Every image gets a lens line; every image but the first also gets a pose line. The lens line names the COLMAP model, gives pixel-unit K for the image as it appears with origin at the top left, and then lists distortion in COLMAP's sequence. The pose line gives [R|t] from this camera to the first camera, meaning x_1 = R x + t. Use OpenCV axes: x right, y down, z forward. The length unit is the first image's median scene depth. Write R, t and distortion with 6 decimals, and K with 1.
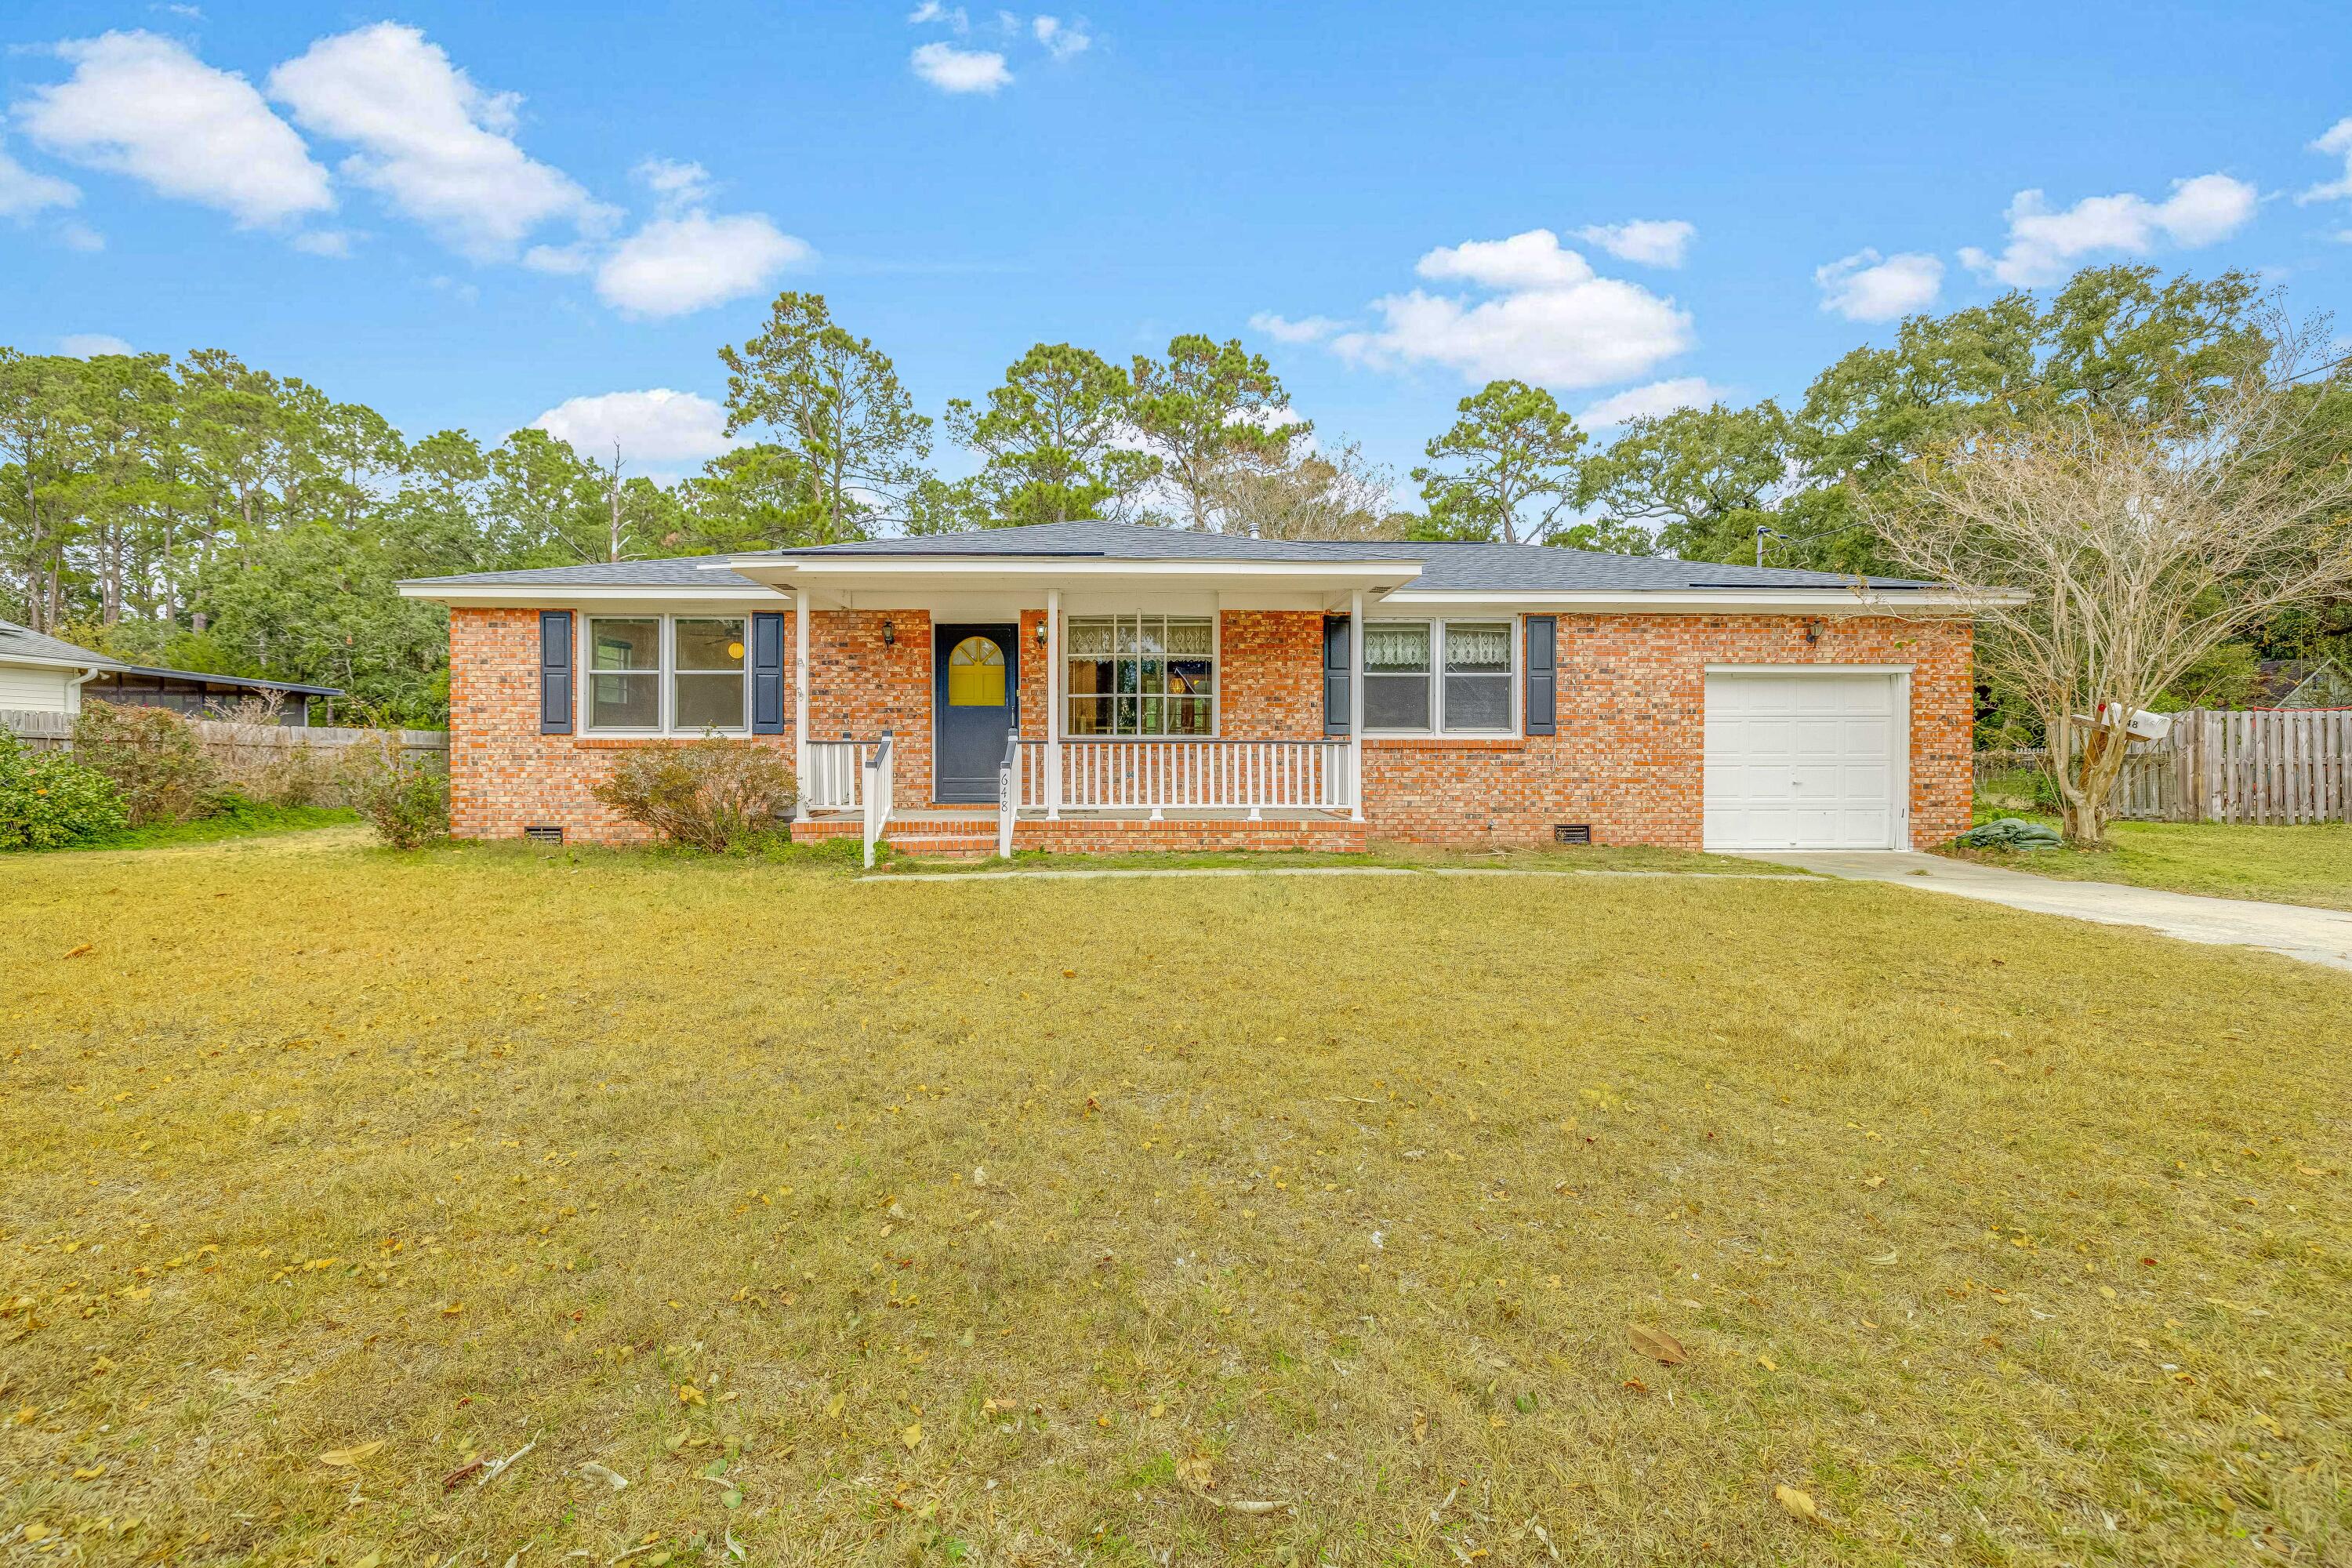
lens RADIAL K [[1006.5, 0, 1164.0], [0, 1006.5, 771.1], [0, 0, 1]] dist [-0.001589, -0.000034]
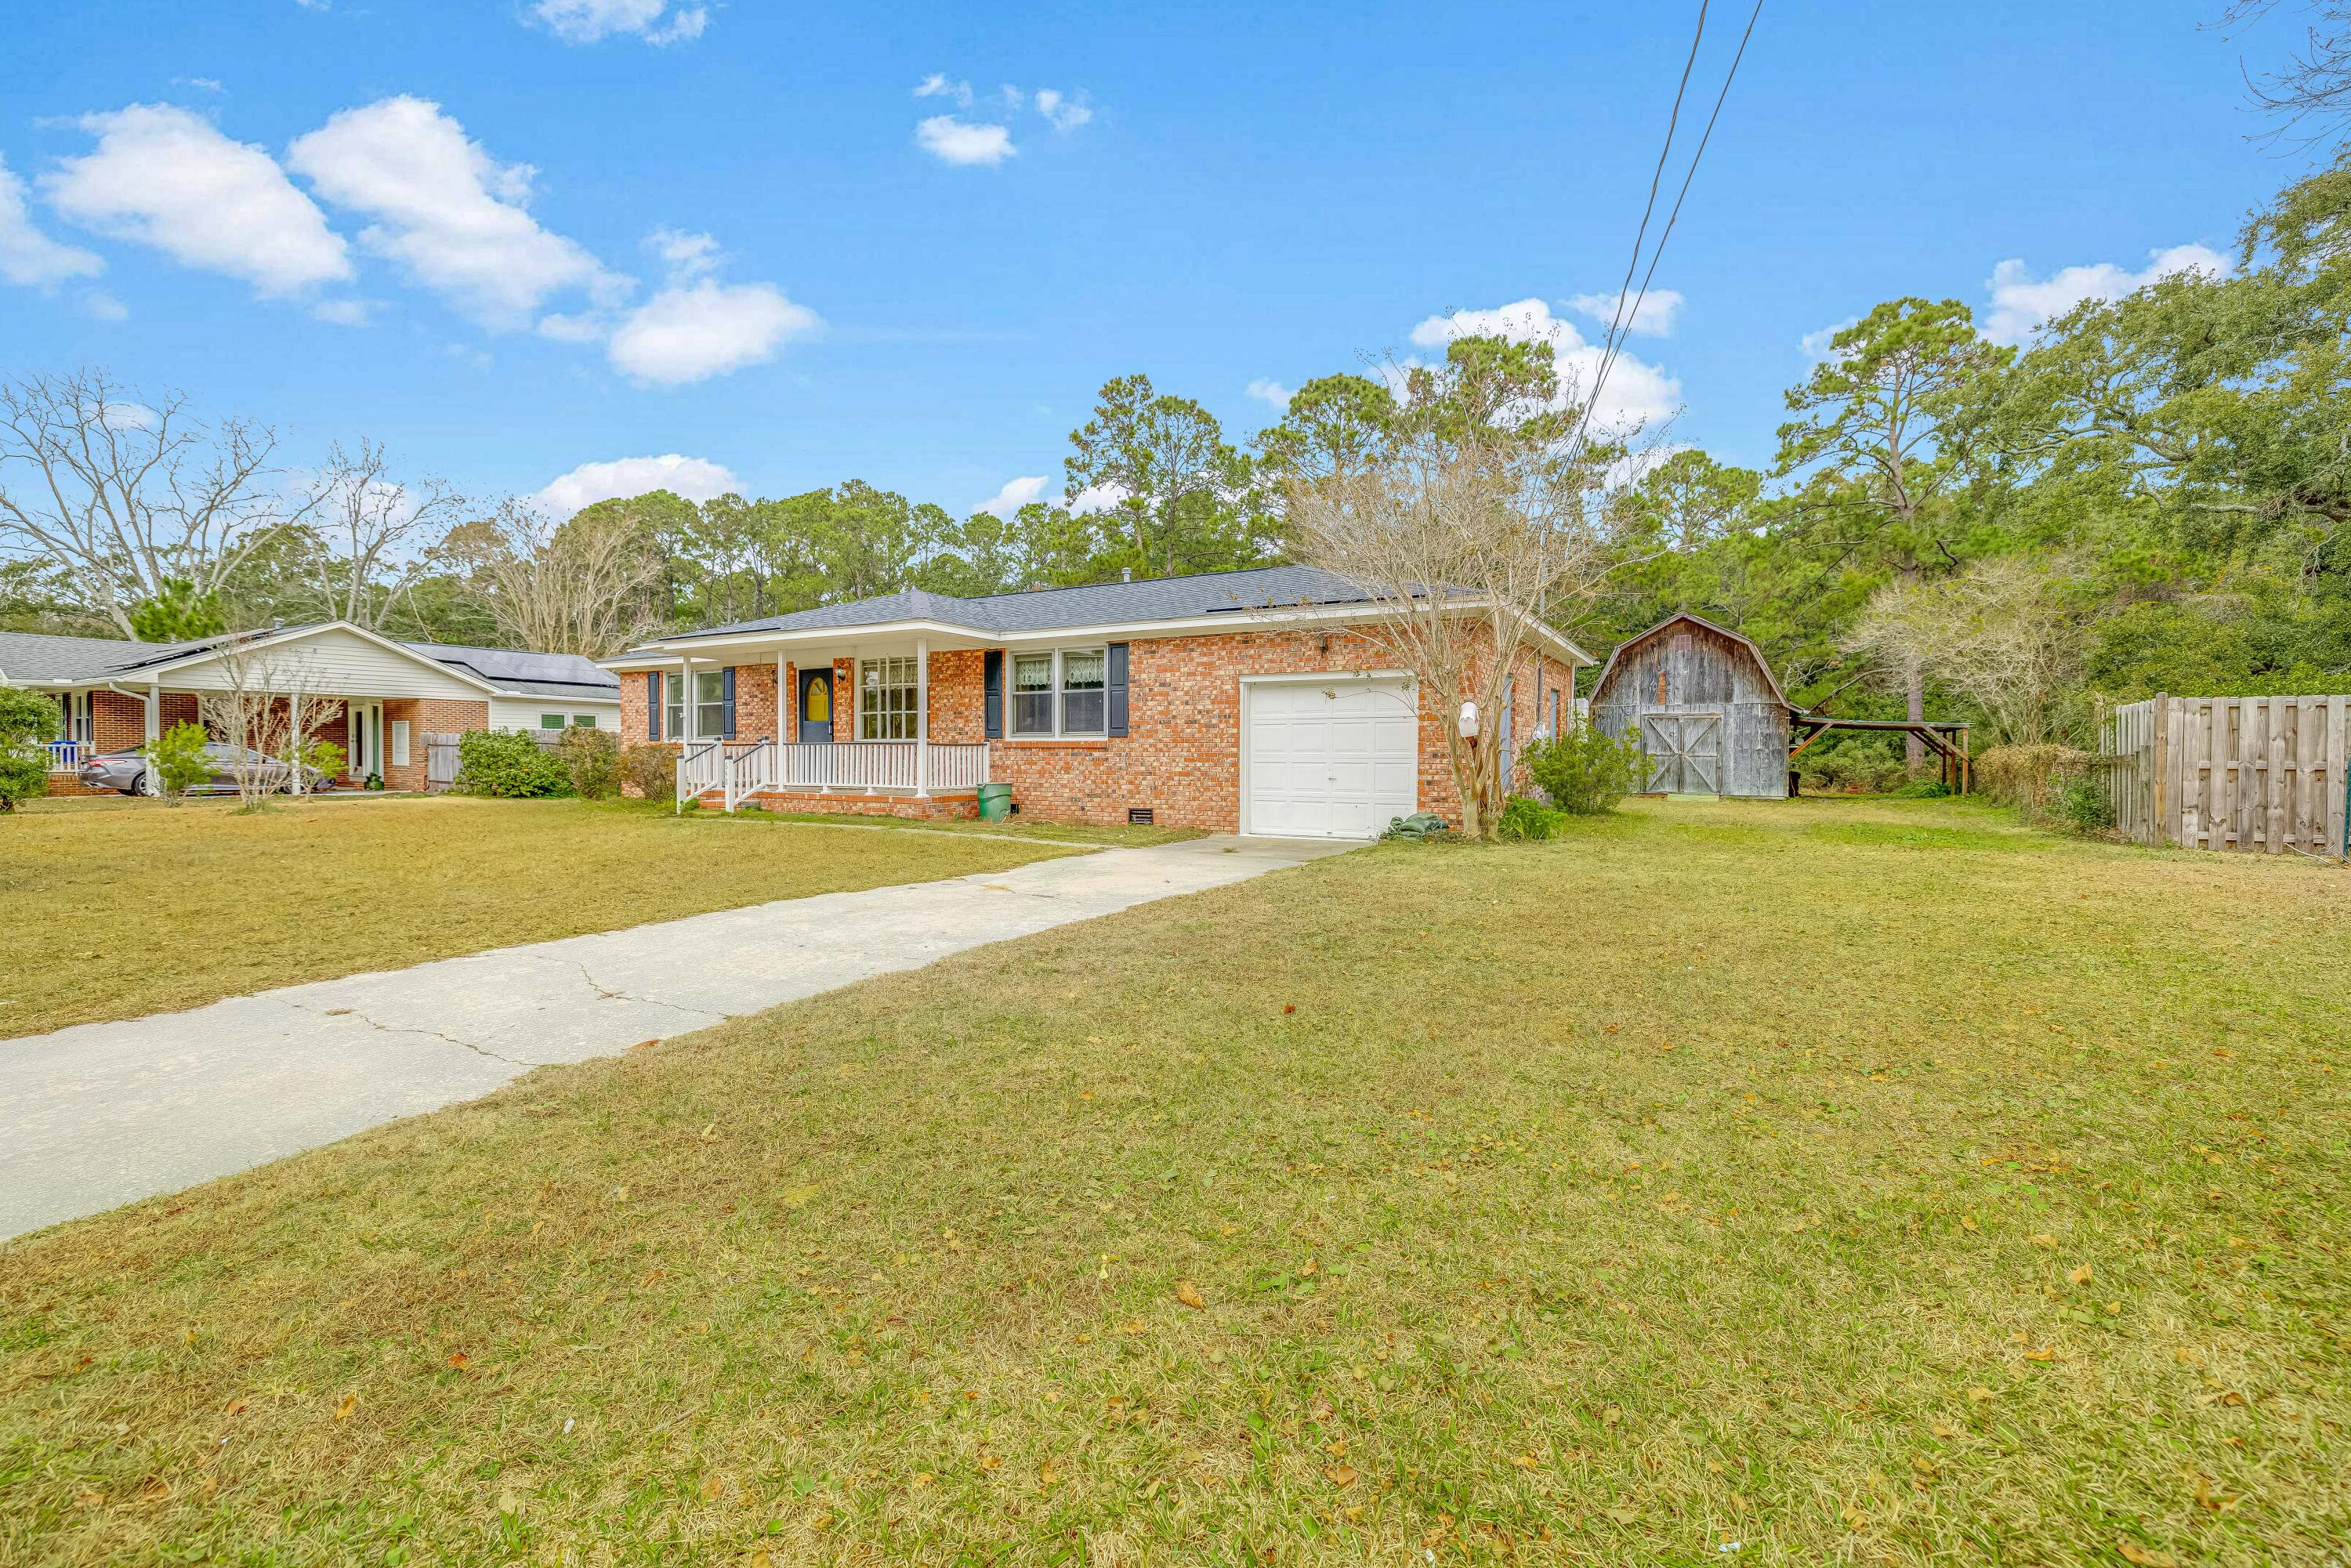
lens RADIAL K [[1006.1, 0, 1163.5], [0, 1006.1, 771.1], [0, 0, 1]] dist [-0.001589, -0.000034]
pose [[0.848270, 0.010947, -0.529451, 1.090182], [-0.012483, 0.999922, 0.000675, 0.005469], [0.529417, 0.006037, 0.848340, -0.042909]]
